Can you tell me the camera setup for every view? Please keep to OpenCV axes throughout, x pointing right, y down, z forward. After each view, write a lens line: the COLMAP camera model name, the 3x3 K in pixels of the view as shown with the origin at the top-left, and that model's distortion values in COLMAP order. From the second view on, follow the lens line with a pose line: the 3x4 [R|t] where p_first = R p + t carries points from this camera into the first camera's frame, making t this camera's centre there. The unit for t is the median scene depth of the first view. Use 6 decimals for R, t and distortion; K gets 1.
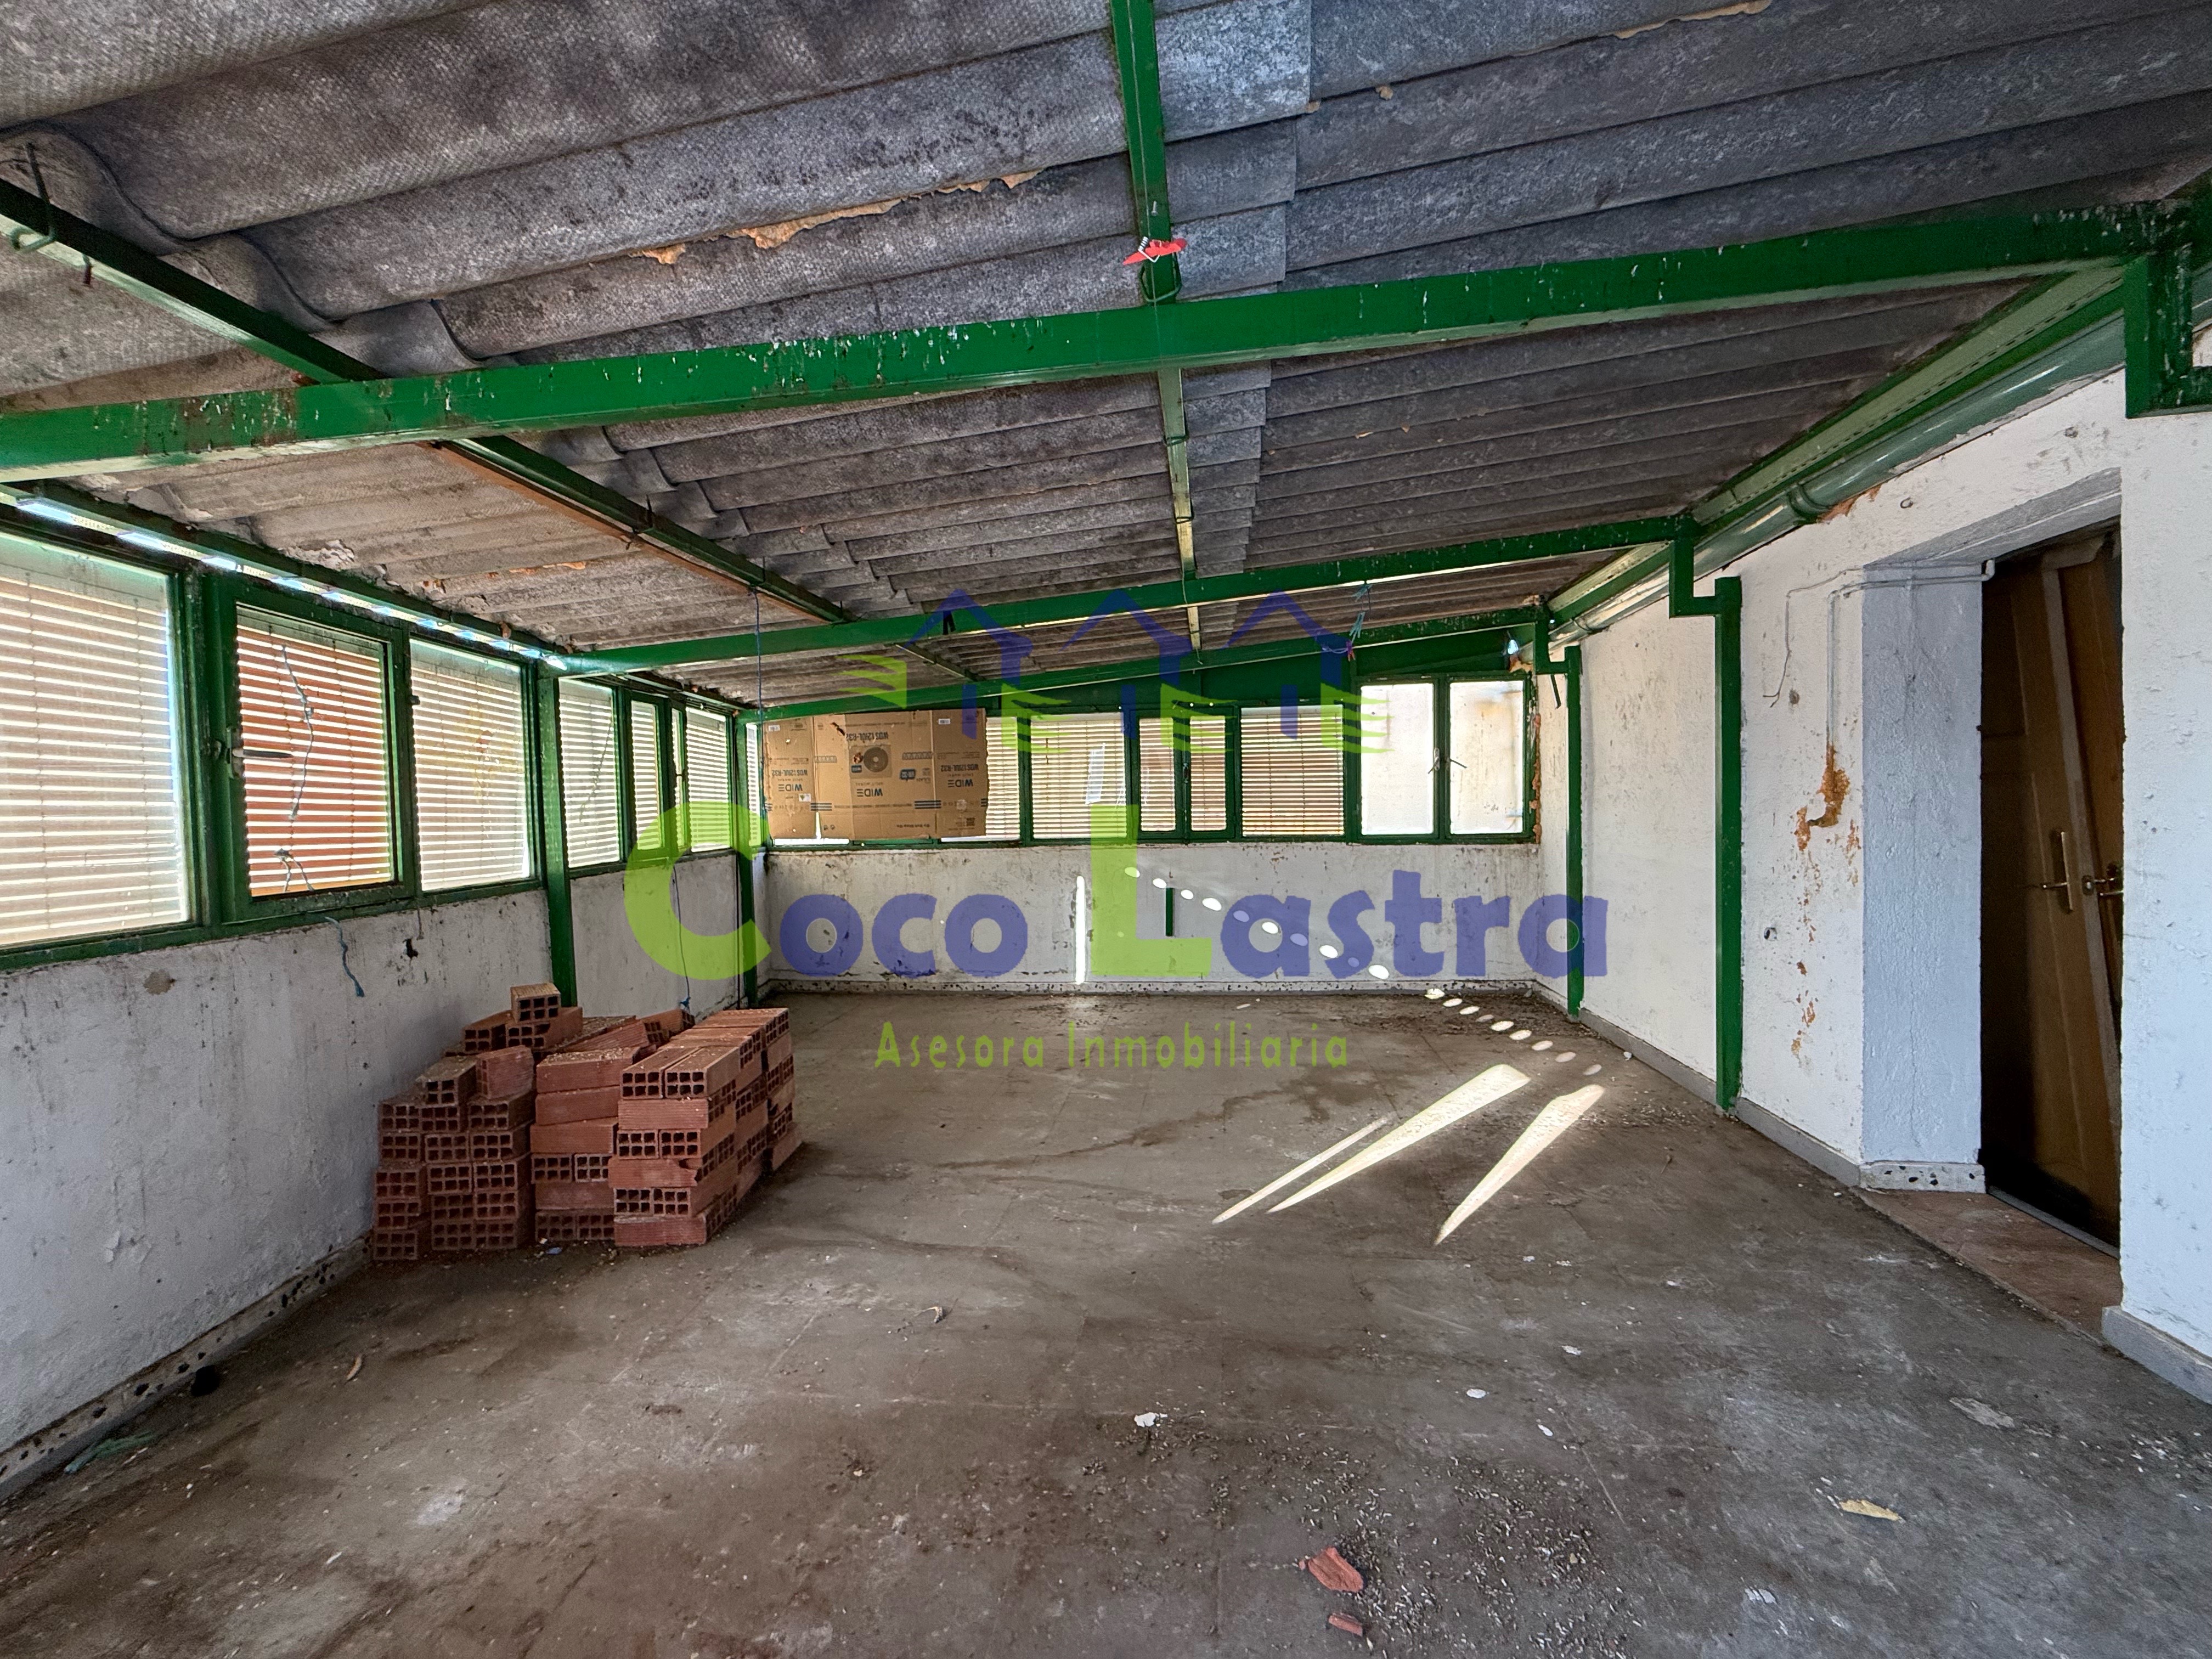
lens RADIAL K [[878.4, 0, 1096.6], [0, 878.4, 824.5], [0, 0, 1]] dist [0.001619, -0.000285]
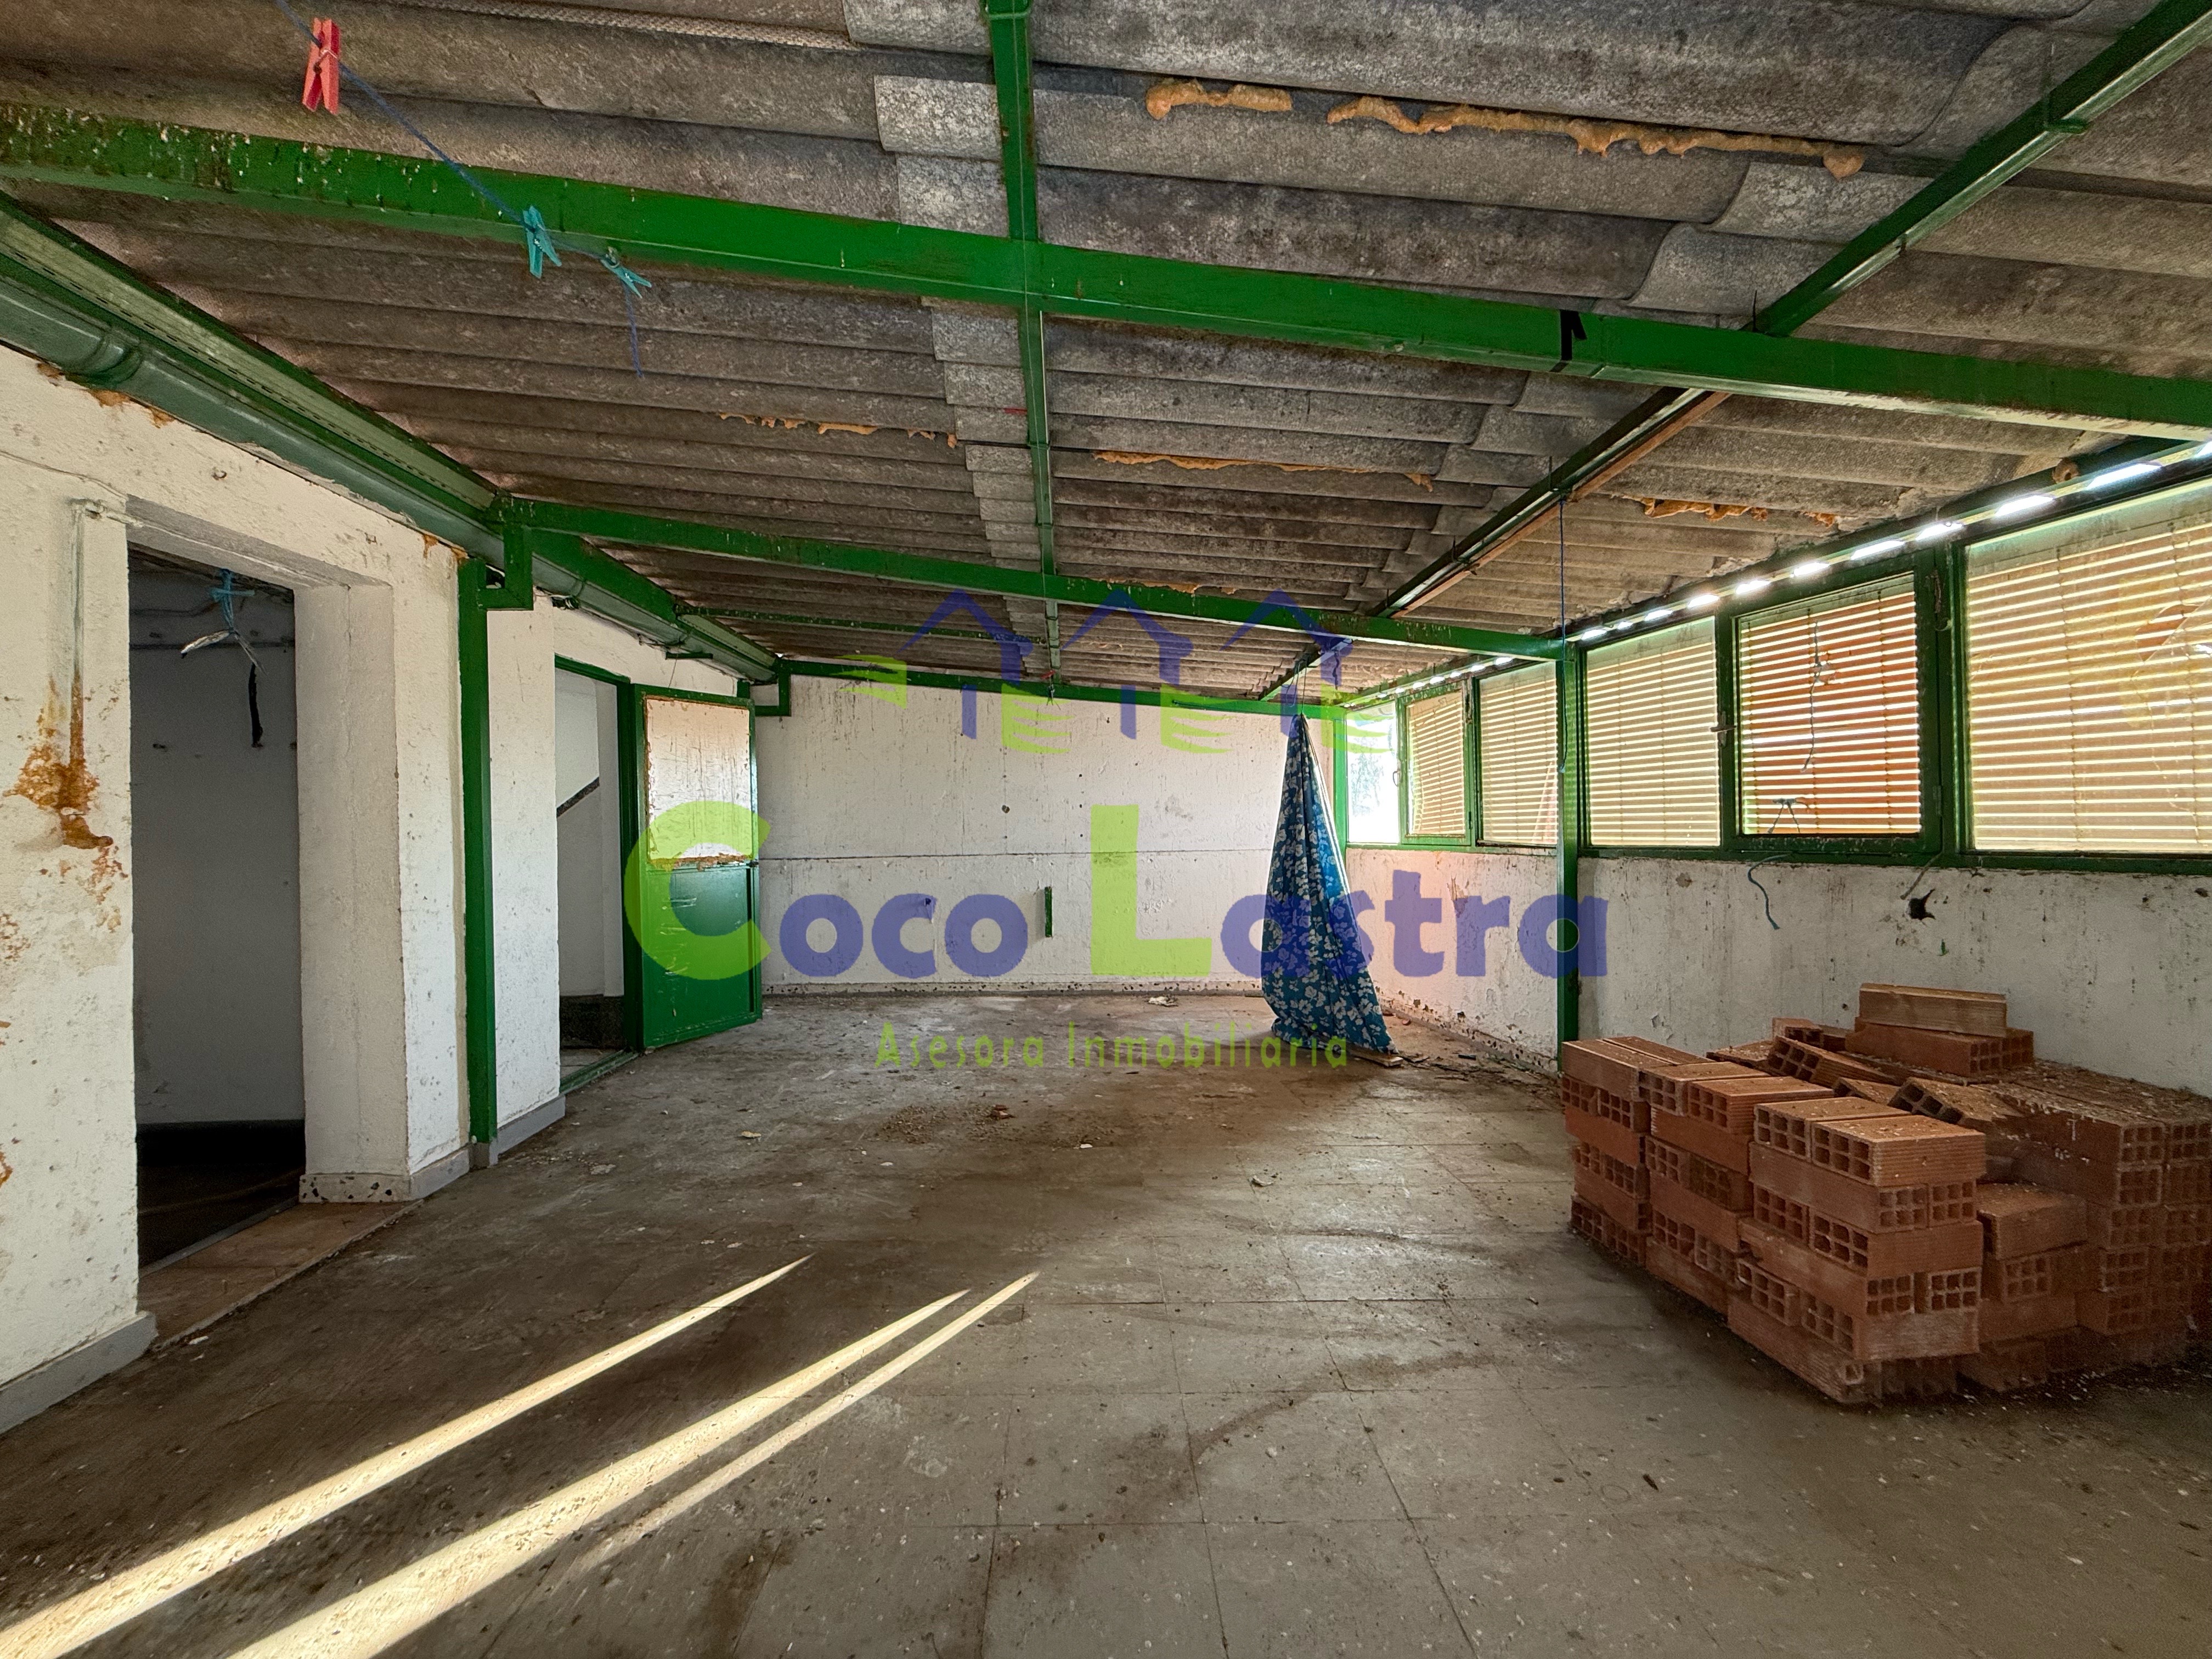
lens RADIAL K [[878.4, 0, 1101.0], [0, 878.4, 823.7], [0, 0, 1]] dist [0.001619, -0.000285]
pose [[-0.984889, 0.043173, -0.167719, 0.206433], [0.041880, 0.999059, 0.011246, 0.009836], [0.168047, 0.004052, -0.985771, 1.927659]]
